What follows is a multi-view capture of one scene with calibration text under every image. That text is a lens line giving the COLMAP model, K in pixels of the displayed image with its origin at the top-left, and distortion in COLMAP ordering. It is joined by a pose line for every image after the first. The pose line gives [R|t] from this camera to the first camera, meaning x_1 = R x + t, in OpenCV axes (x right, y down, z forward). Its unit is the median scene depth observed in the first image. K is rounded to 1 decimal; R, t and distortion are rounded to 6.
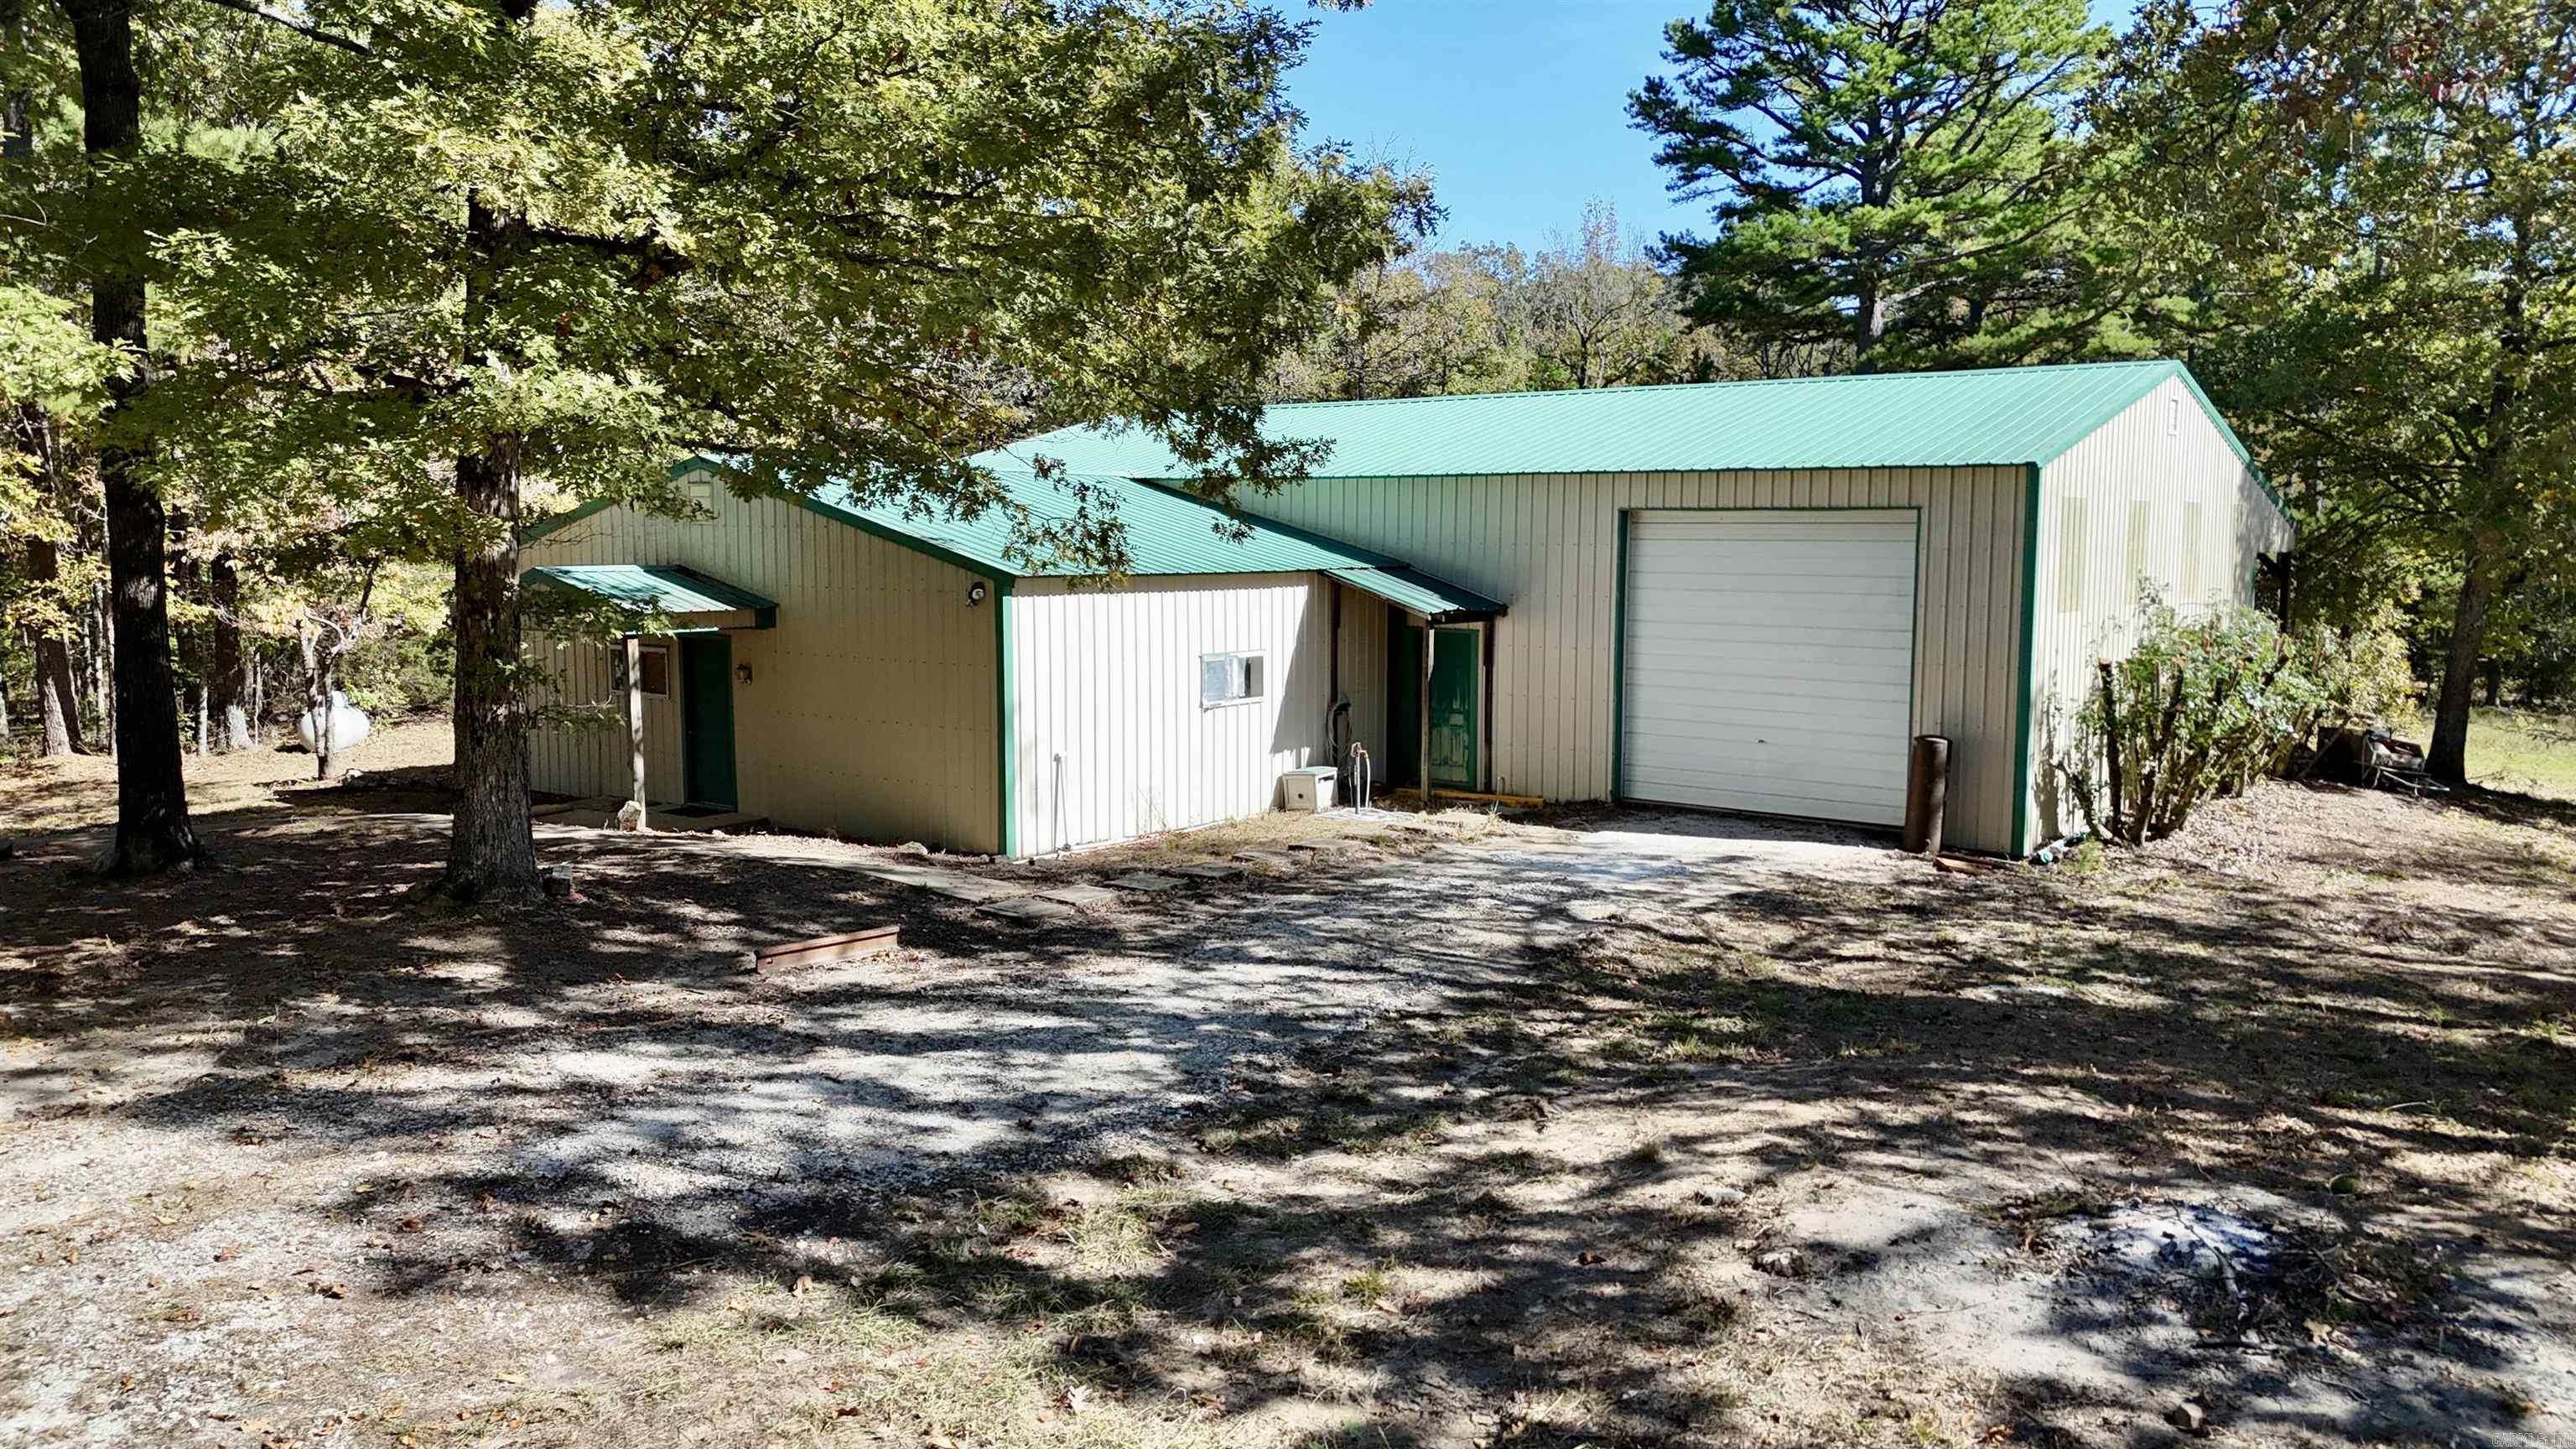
lens RADIAL K [[1899.4, 0, 1308.5], [0, 1899.4, 729.8], [0, 0, 1]] dist [0.061991, -0.051237]
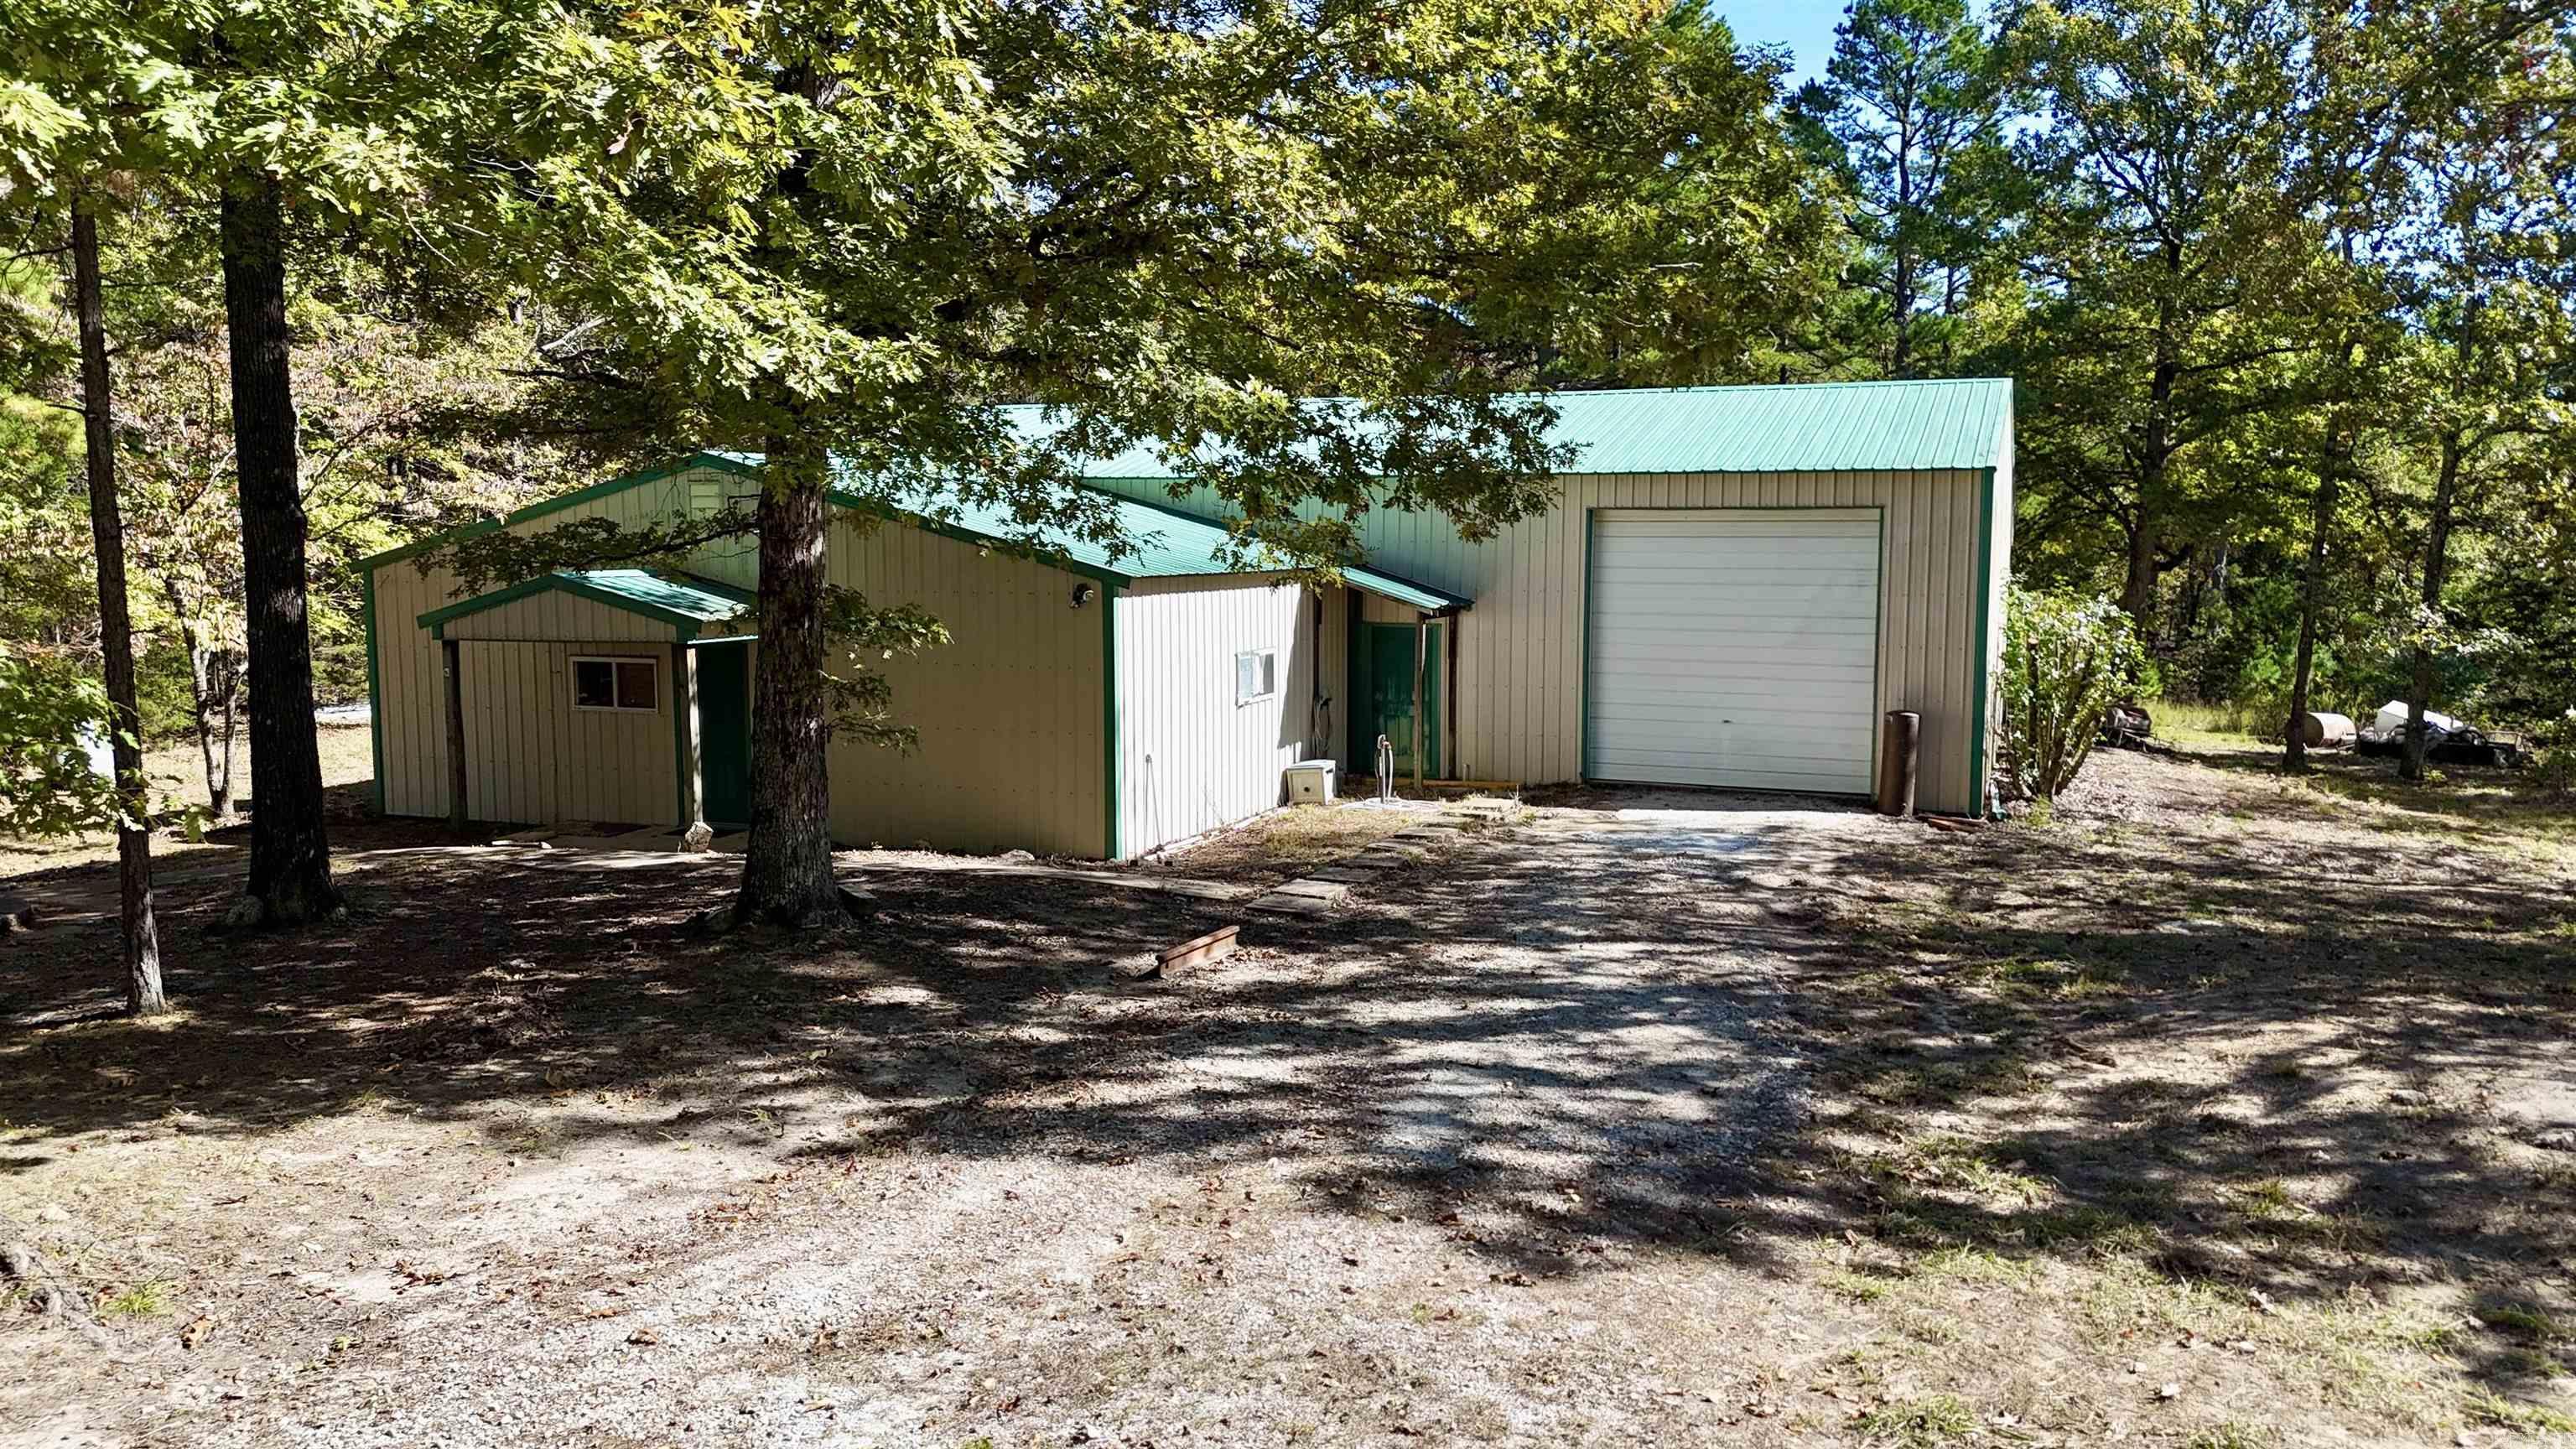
lens RADIAL K [[1899.4, 0, 1289.2], [0, 1899.4, 723.1], [0, 0, 1]] dist [0.061991, -0.051237]
pose [[0.964821, -0.031265, 0.261042, -0.303520], [0.031891, 0.999490, 0.001839, -0.003287], [-0.260966, 0.006551, 0.965326, 0.016620]]
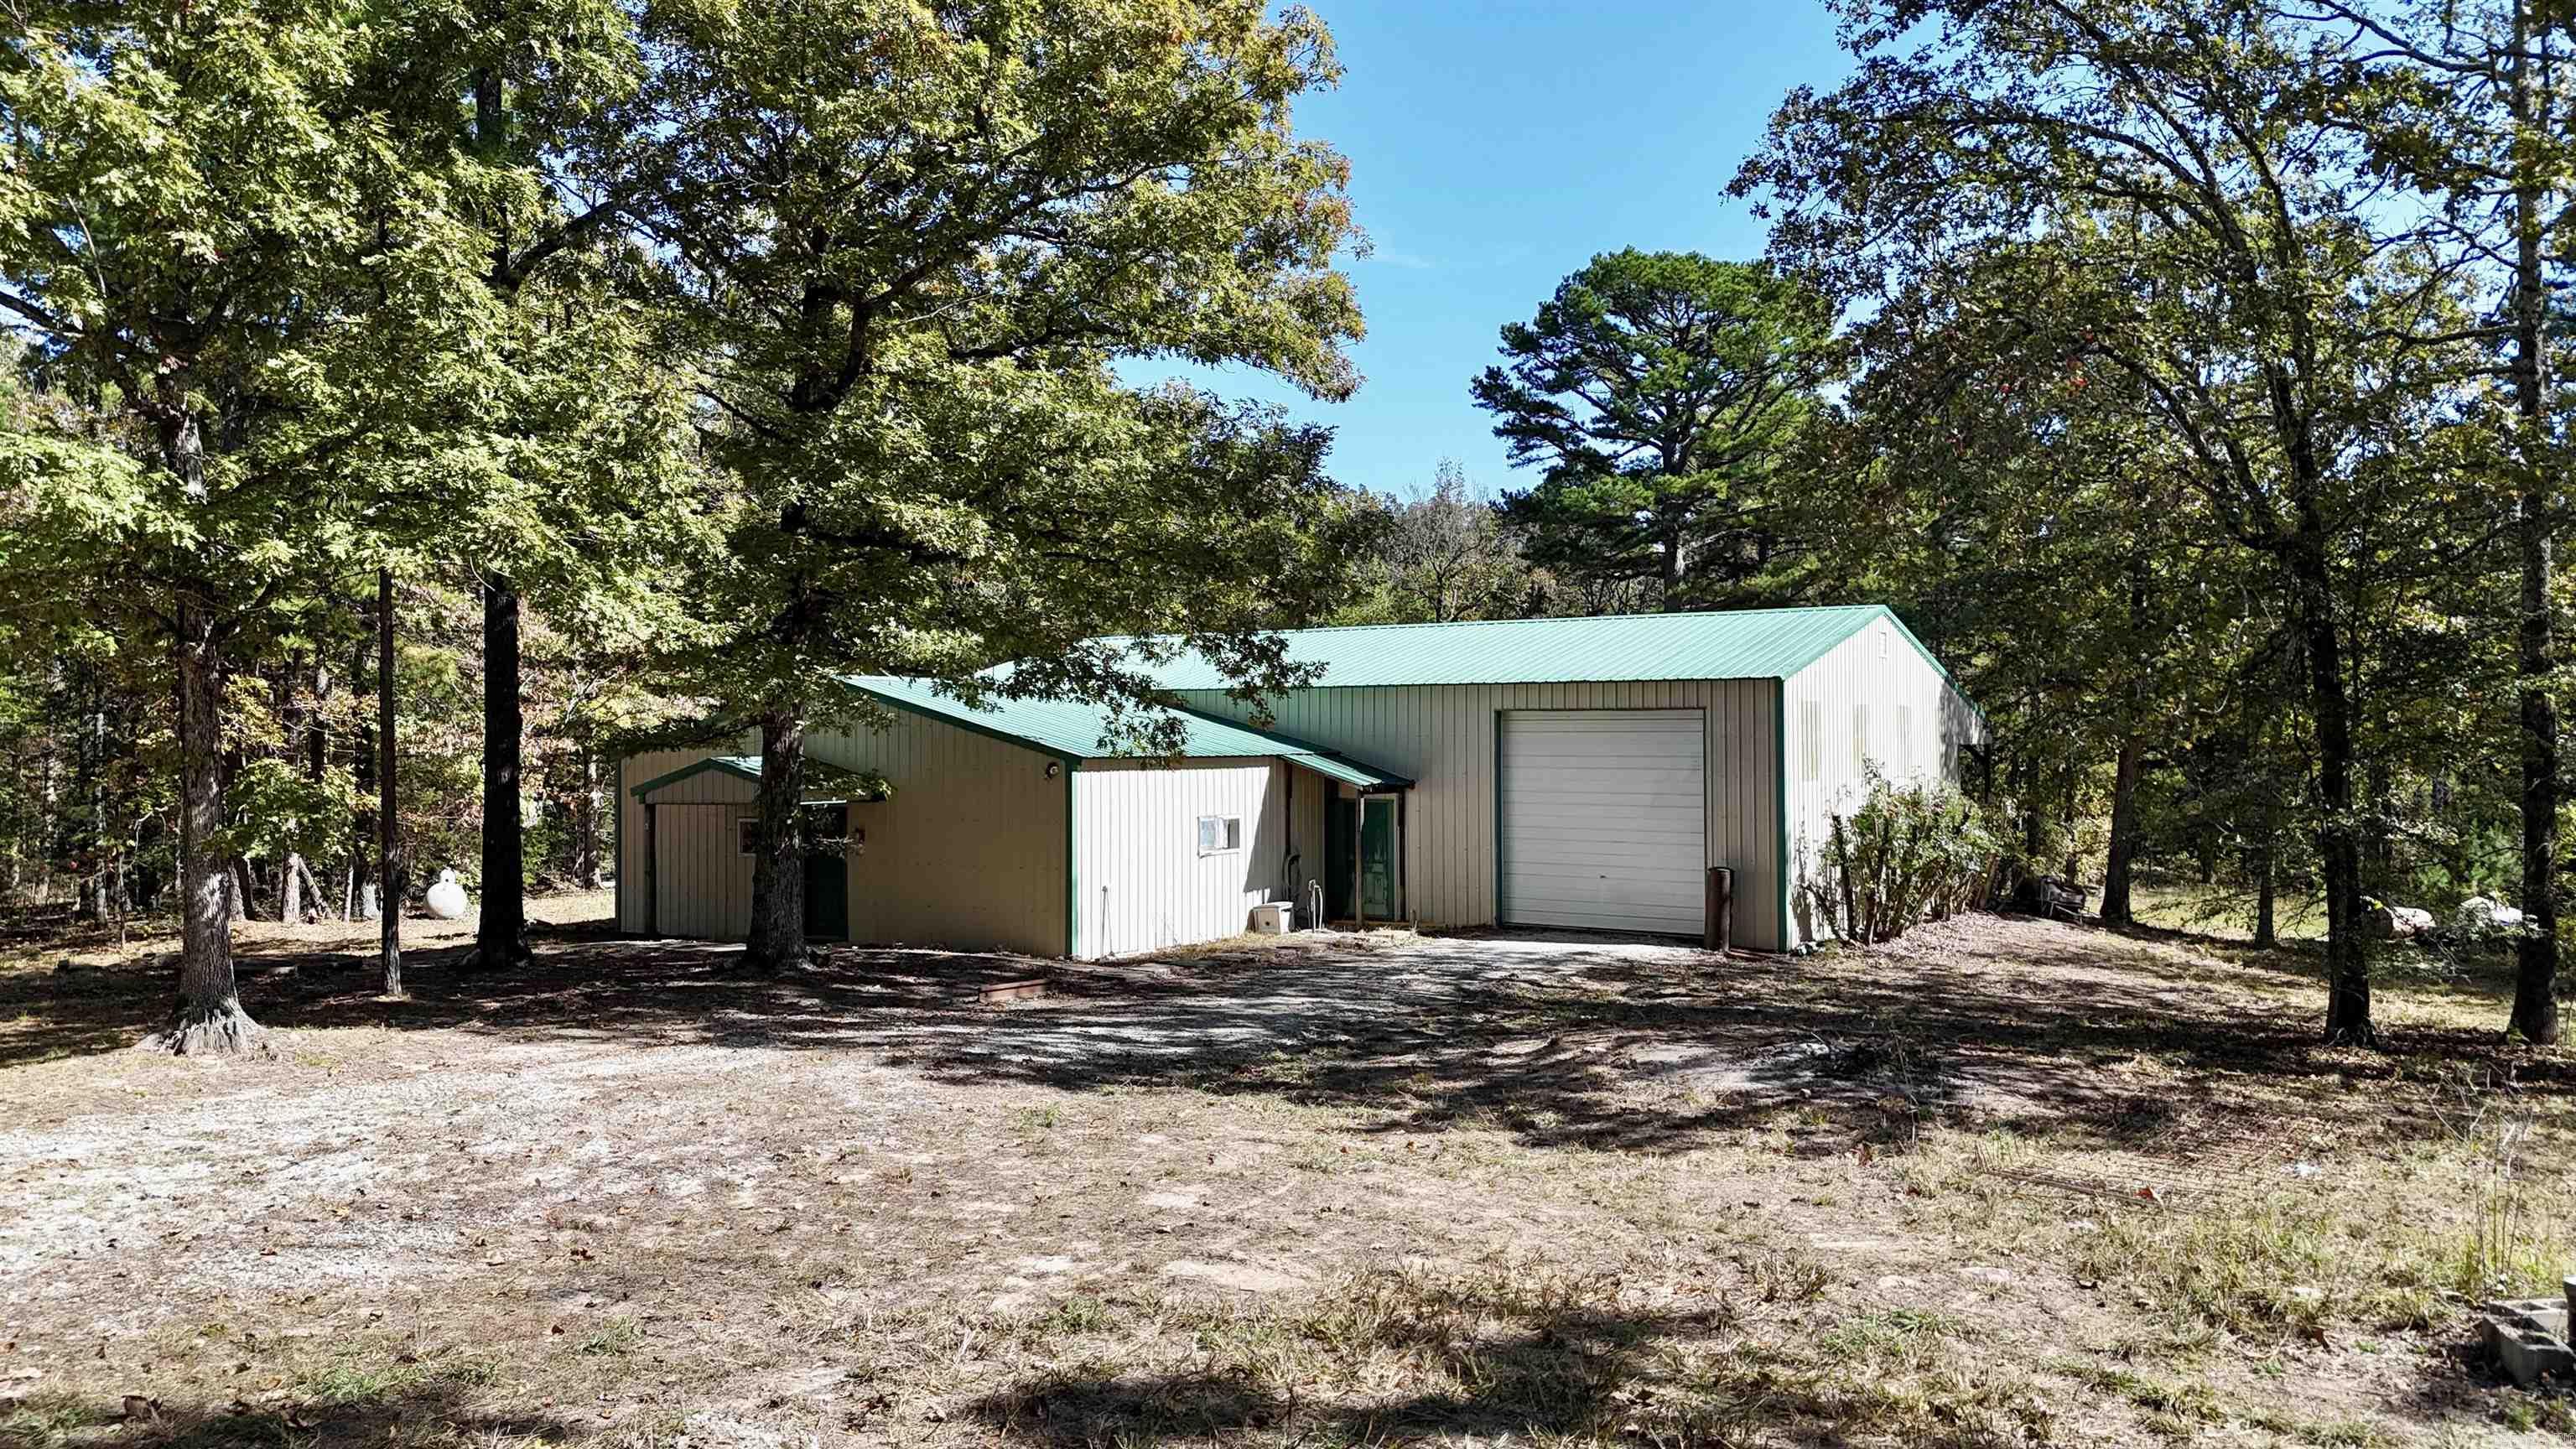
lens RADIAL K [[1899.4, 0, 1283.7], [0, 1899.4, 712.6], [0, 0, 1]] dist [0.061991, -0.051237]
pose [[0.997331, -0.005194, 0.072828, -0.098287], [0.014048, 0.992481, -0.121588, 0.055744], [-0.071649, 0.122286, 0.989905, -0.386567]]
